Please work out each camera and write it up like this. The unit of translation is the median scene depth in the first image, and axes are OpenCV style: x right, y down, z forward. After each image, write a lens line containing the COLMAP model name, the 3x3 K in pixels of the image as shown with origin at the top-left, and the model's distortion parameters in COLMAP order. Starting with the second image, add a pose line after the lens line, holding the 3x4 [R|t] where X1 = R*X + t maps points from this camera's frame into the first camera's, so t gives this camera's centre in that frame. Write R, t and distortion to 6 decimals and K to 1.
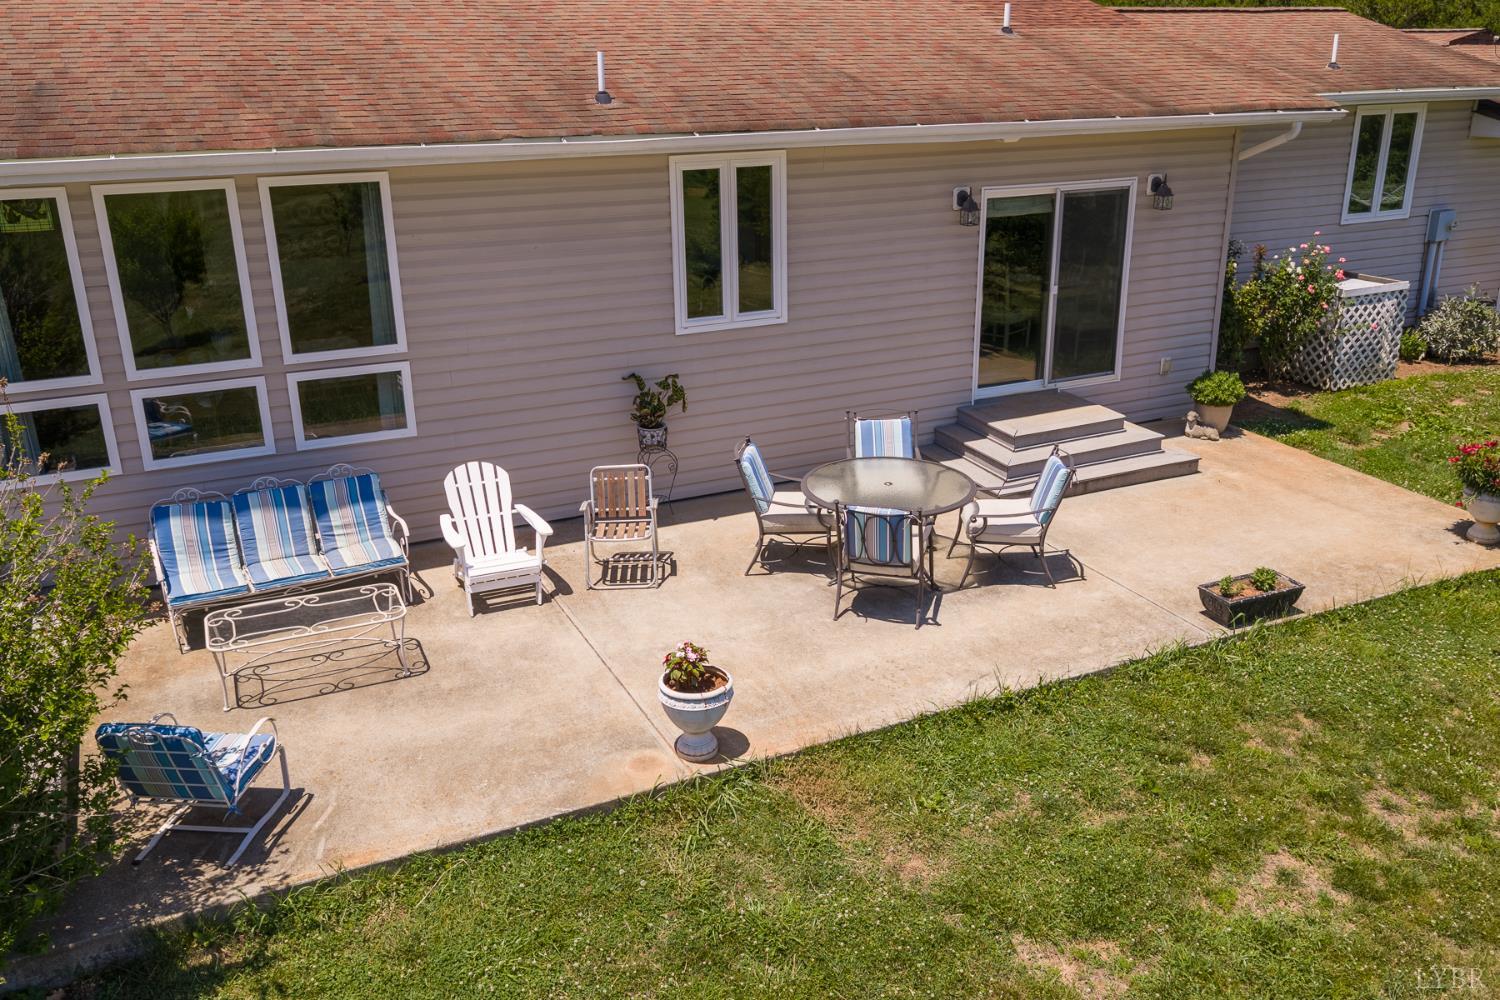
lens RADIAL K [[1318.5, 0, 760.2], [0, 1318.5, 504.4], [0, 0, 1]] dist [0.011056, -0.010462]
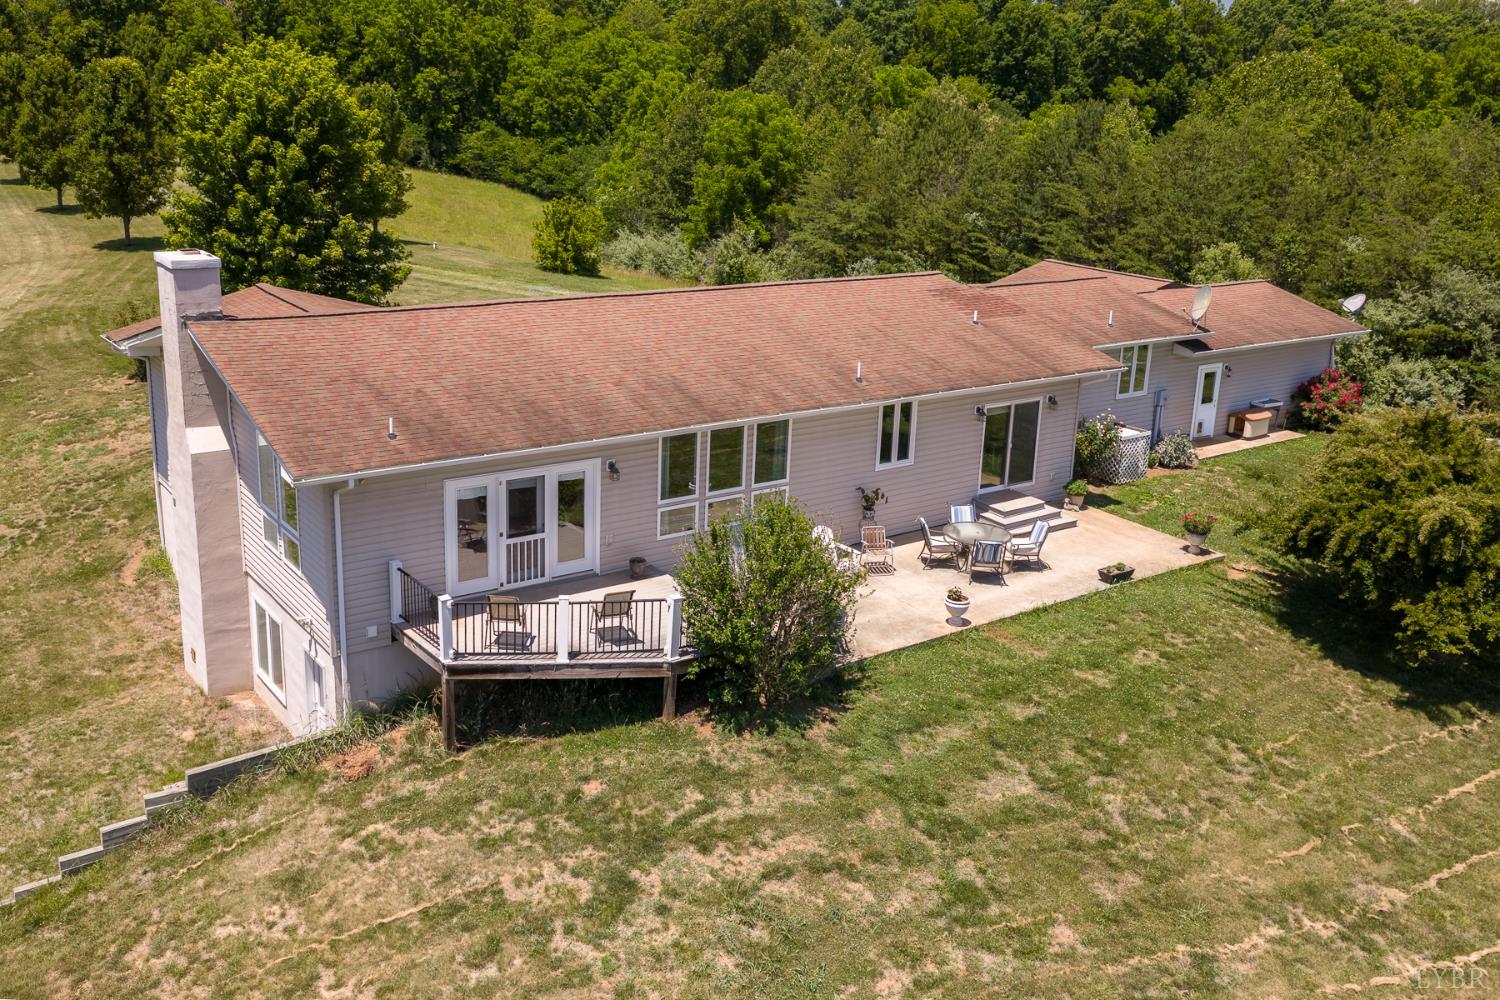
lens RADIAL K [[1318.5, 0, 699.9], [0, 1318.5, 402.6], [0, 0, 1]] dist [0.011056, -0.010462]
pose [[0.987772, 0.003216, 0.155874, -0.794229], [0.014582, 0.993499, -0.112903, 0.014007], [-0.155224, 0.113796, 0.981303, -1.386231]]
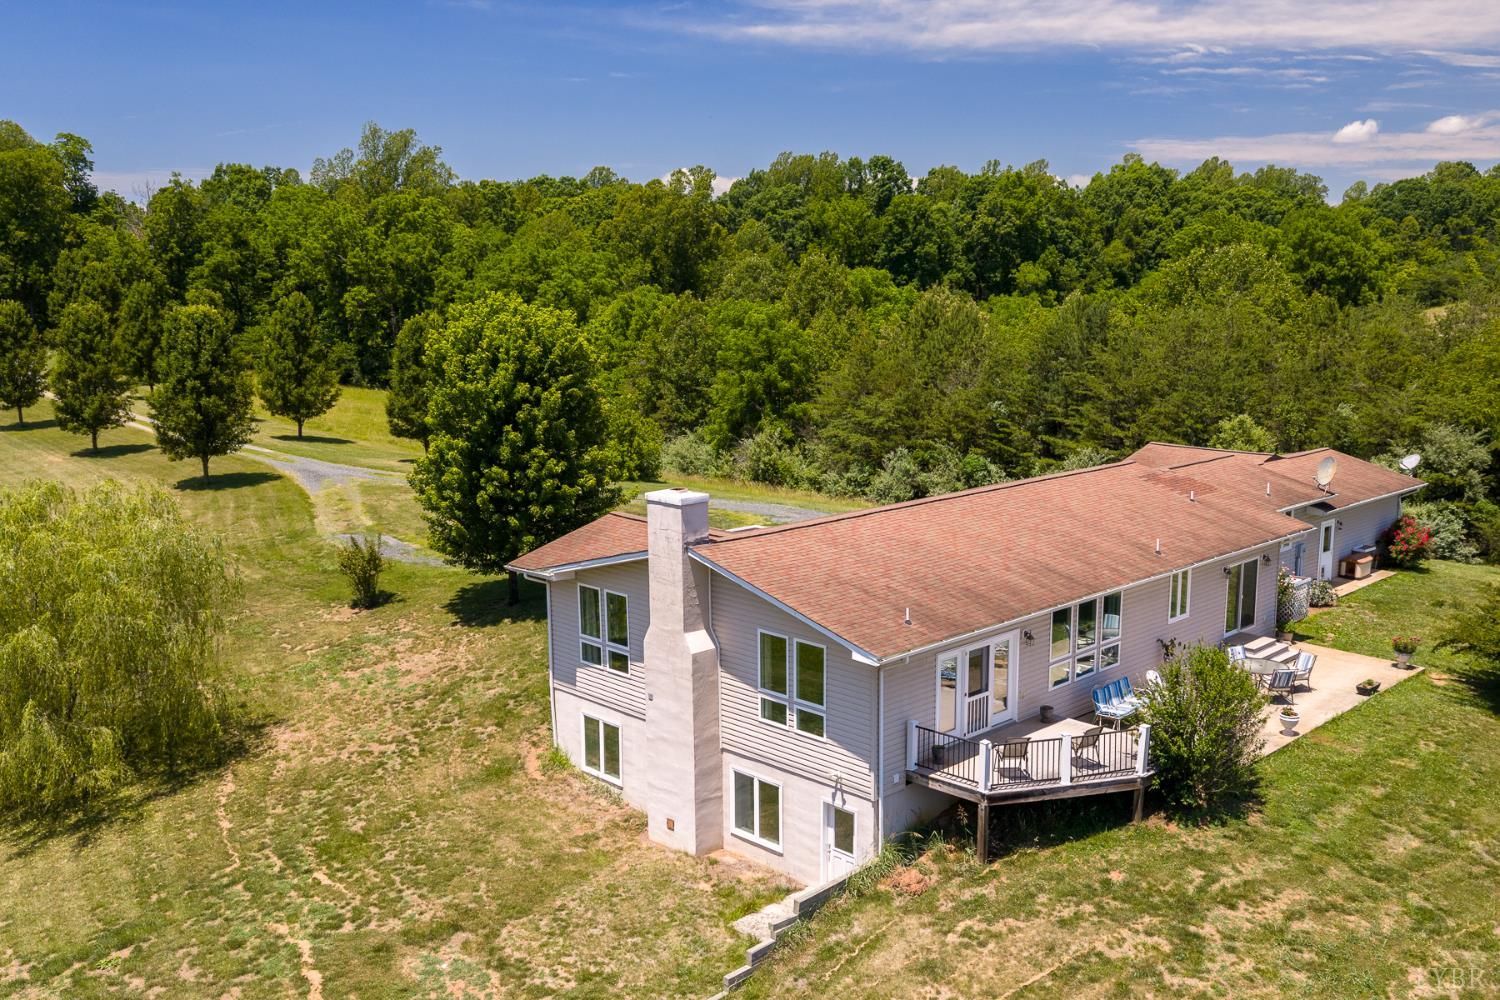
lens RADIAL K [[1318.5, 0, 741.7], [0, 1318.5, 511.2], [0, 0, 1]] dist [0.011056, -0.010462]
pose [[0.956731, -0.058885, 0.284953, -1.931207], [0.109303, 0.980319, -0.164403, 0.005822], [-0.269664, 0.188436, 0.944338, -1.711188]]
